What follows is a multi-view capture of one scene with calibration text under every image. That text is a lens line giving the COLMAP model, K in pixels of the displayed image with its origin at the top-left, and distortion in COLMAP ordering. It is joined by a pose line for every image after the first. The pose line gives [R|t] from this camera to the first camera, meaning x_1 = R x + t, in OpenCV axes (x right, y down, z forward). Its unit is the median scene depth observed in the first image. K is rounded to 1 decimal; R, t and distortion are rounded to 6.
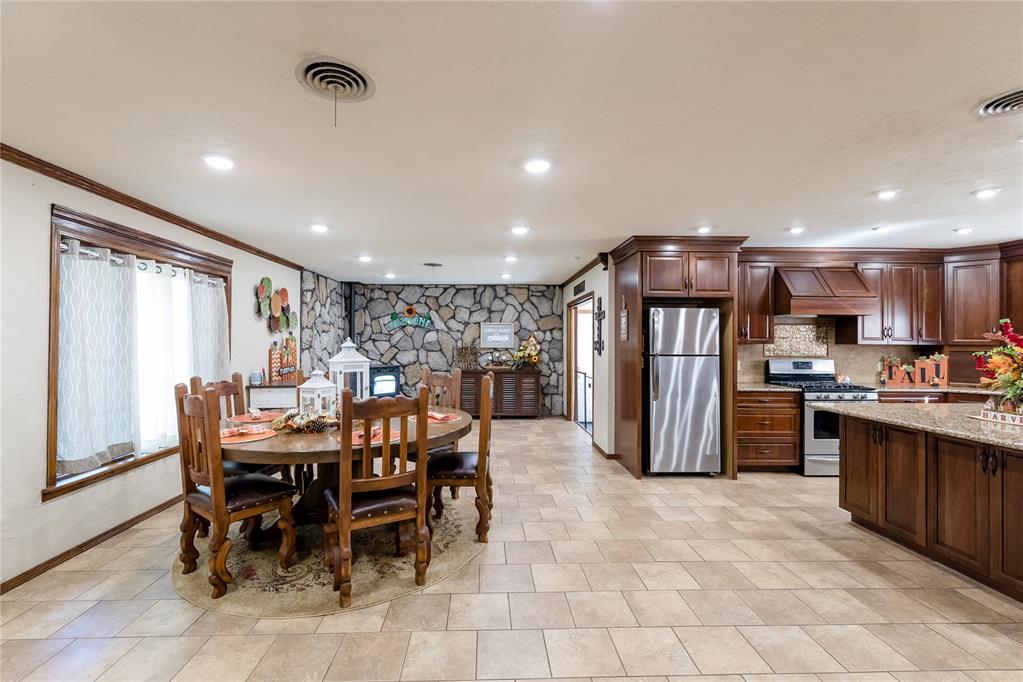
lens RADIAL K [[442.6, 0, 505.0], [0, 442.6, 336.1], [0, 0, 1]] dist [-0.003808, -0.000189]
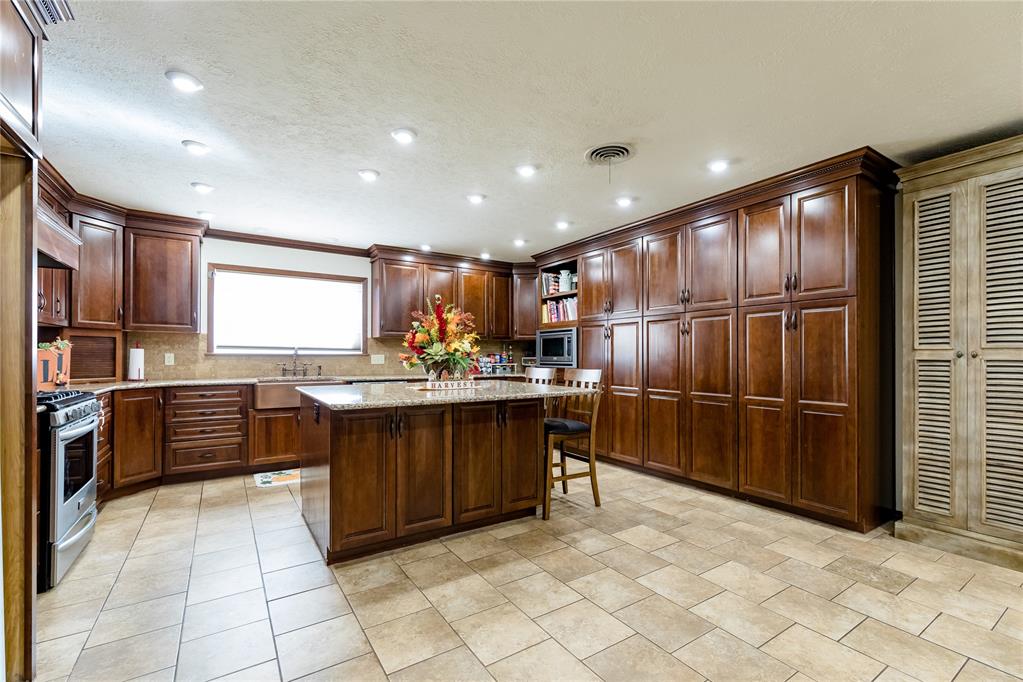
lens RADIAL K [[442.6, 0, 507.6], [0, 442.6, 351.1], [0, 0, 1]] dist [-0.003808, -0.000189]
pose [[-0.505276, -0.001434, 0.862957, 0.043180], [-0.017290, 0.999815, -0.008462, 0.097838], [-0.862785, -0.019196, -0.505207, 1.374890]]
